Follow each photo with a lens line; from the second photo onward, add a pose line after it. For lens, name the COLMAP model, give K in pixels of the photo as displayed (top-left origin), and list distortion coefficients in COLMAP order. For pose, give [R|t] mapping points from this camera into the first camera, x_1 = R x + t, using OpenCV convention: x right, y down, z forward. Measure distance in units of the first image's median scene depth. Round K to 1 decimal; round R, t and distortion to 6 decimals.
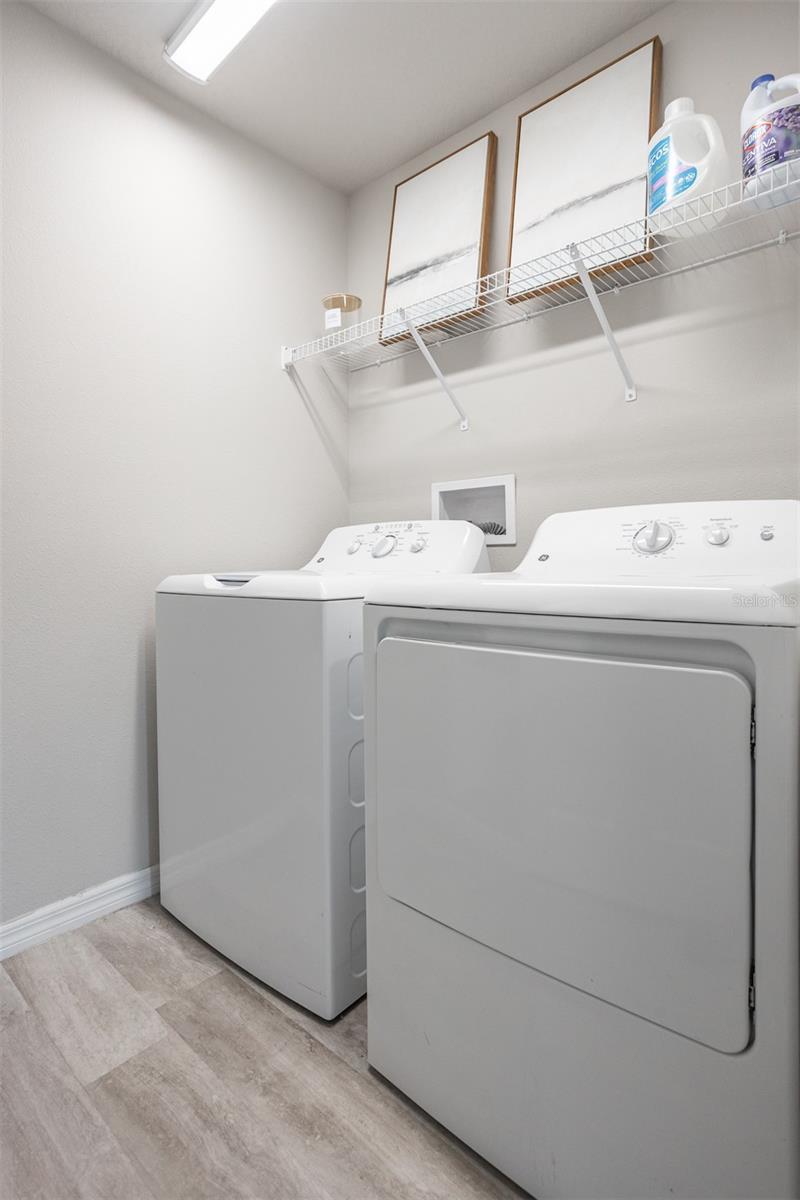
lens RADIAL K [[639.9, 0, 422.1], [0, 639.9, 574.1], [0, 0, 1]] dist [-0.052350, 0.042246]
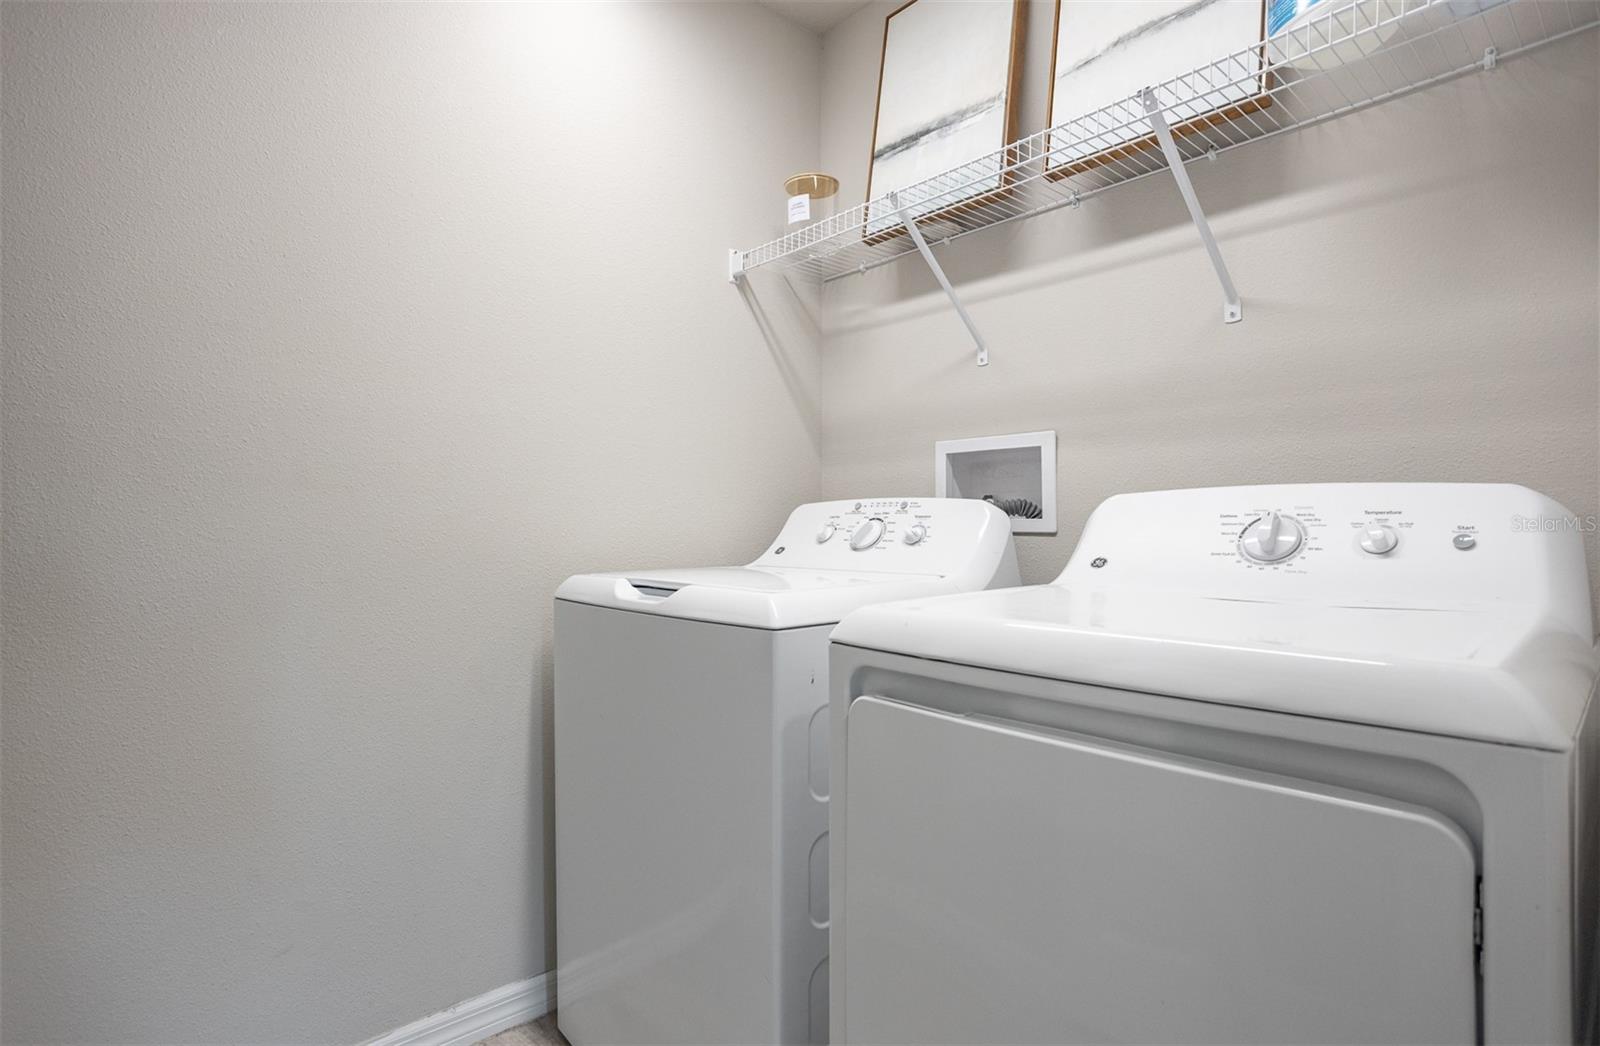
lens RADIAL K [[799.8, 0, 857.8], [0, 799.8, 529.2], [0, 0, 1]] dist [-0.028974, 0.025510]
pose [[0.995839, 0.003891, -0.091051, 0.010937], [-0.002213, 0.999826, 0.018530, -0.066324], [0.091108, -0.018252, 0.995674, 0.118788]]
